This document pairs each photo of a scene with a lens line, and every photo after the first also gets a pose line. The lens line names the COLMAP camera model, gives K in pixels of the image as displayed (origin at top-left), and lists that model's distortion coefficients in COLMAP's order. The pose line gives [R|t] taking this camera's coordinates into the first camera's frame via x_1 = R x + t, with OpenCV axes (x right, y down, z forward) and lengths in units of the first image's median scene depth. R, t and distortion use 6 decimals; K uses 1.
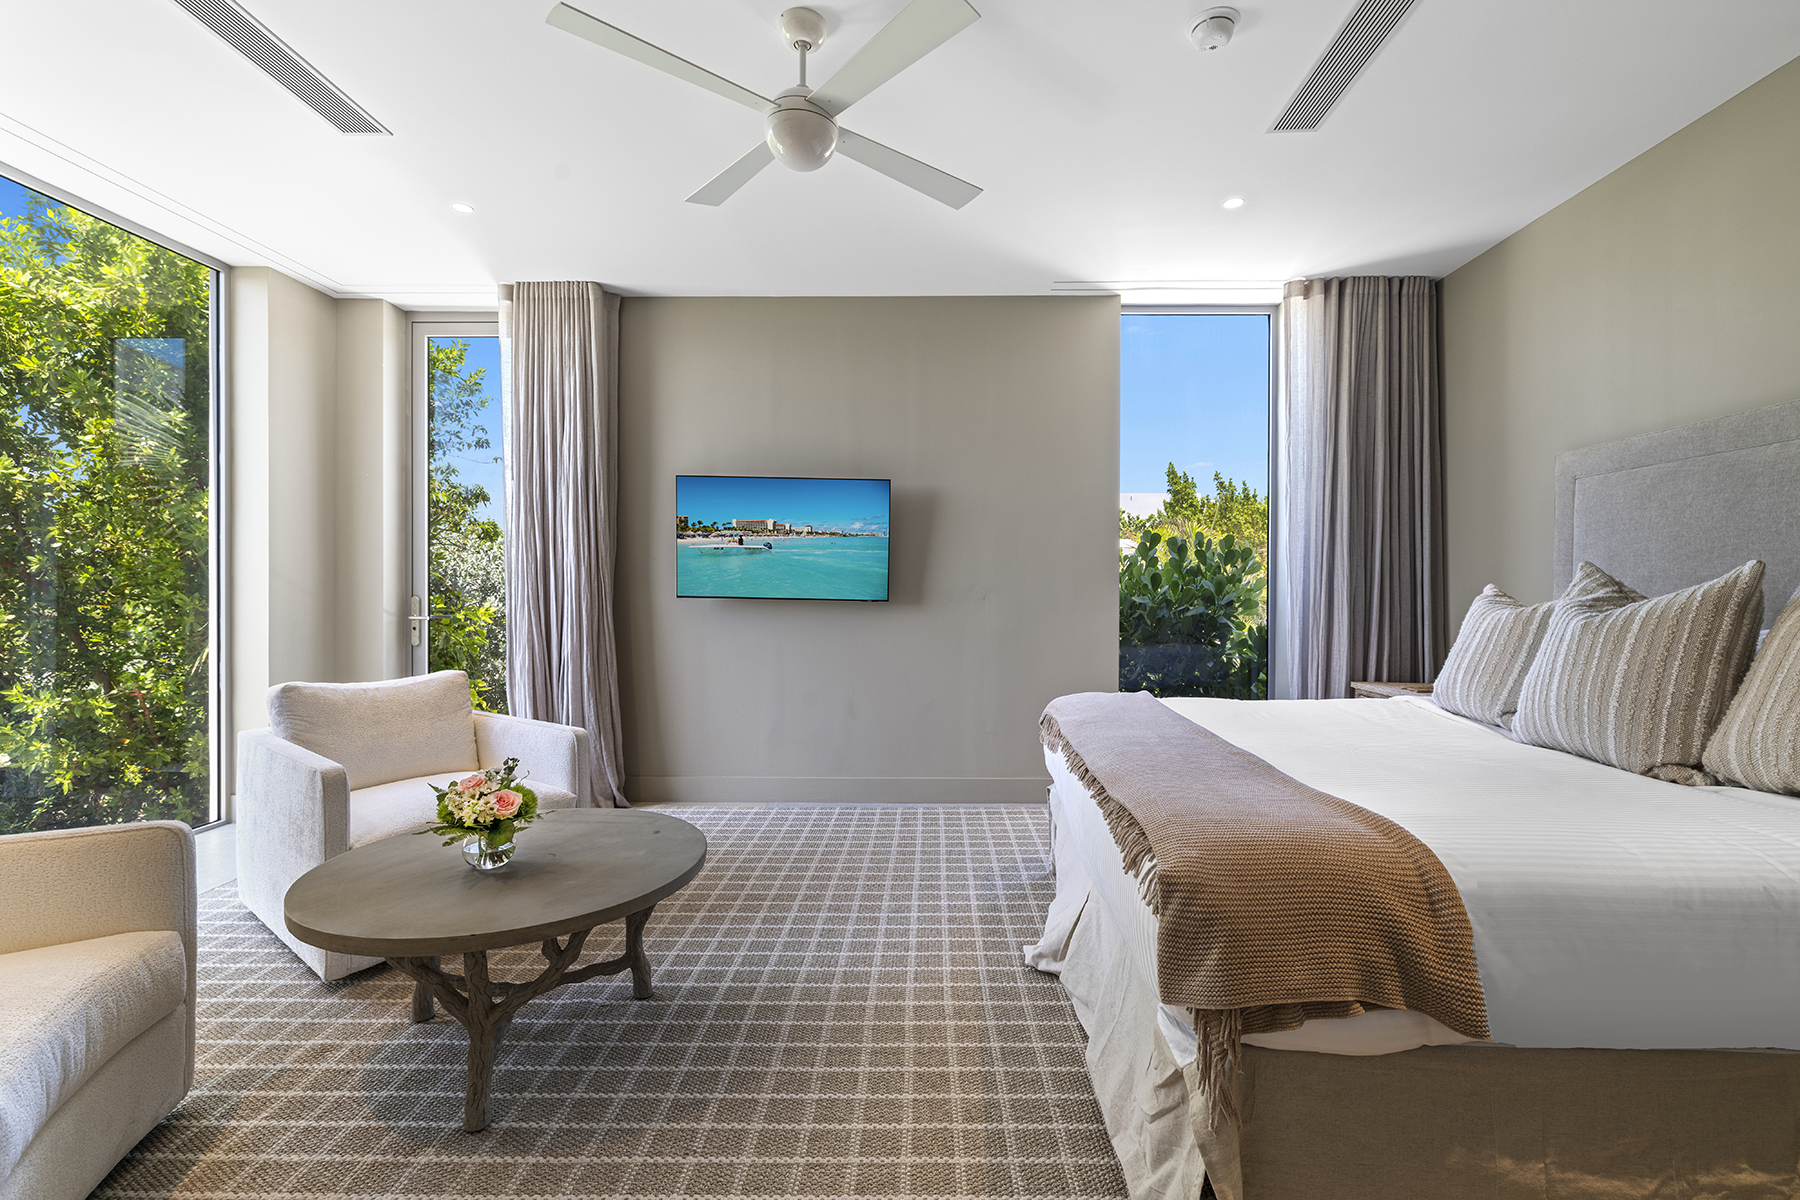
lens RADIAL K [[784.6, 0, 900.0], [0, 784.6, 600.0], [0, 0, 1]] dist [-0.011501, 0.000216]
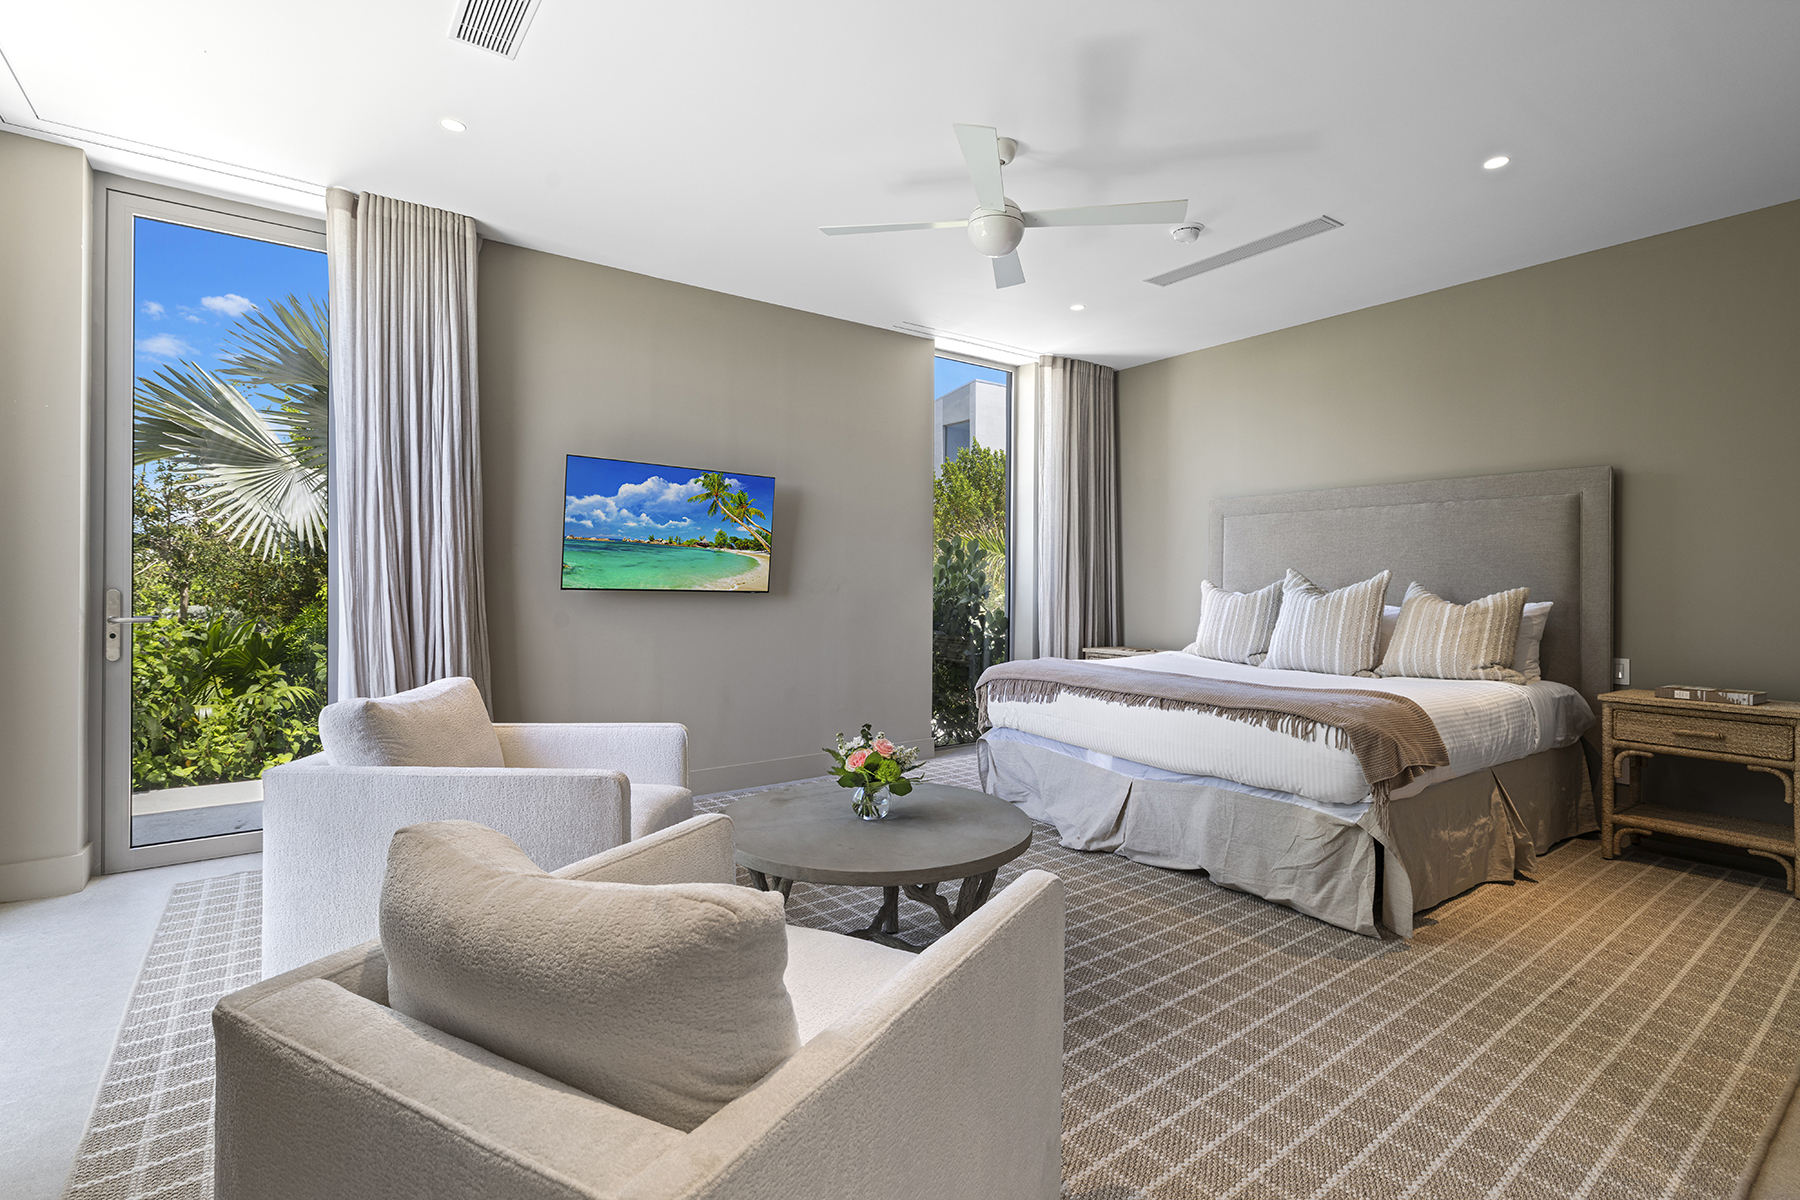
lens RADIAL K [[837.8, 0, 901.9], [0, 837.8, 586.3], [0, 0, 1]] dist [-0.002153, -0.000217]
pose [[0.796137, -0.000867, 0.605116, -0.579862], [0.004813, 0.999976, -0.004899, -0.000148], [-0.605097, 0.006813, 0.796122, -0.002979]]
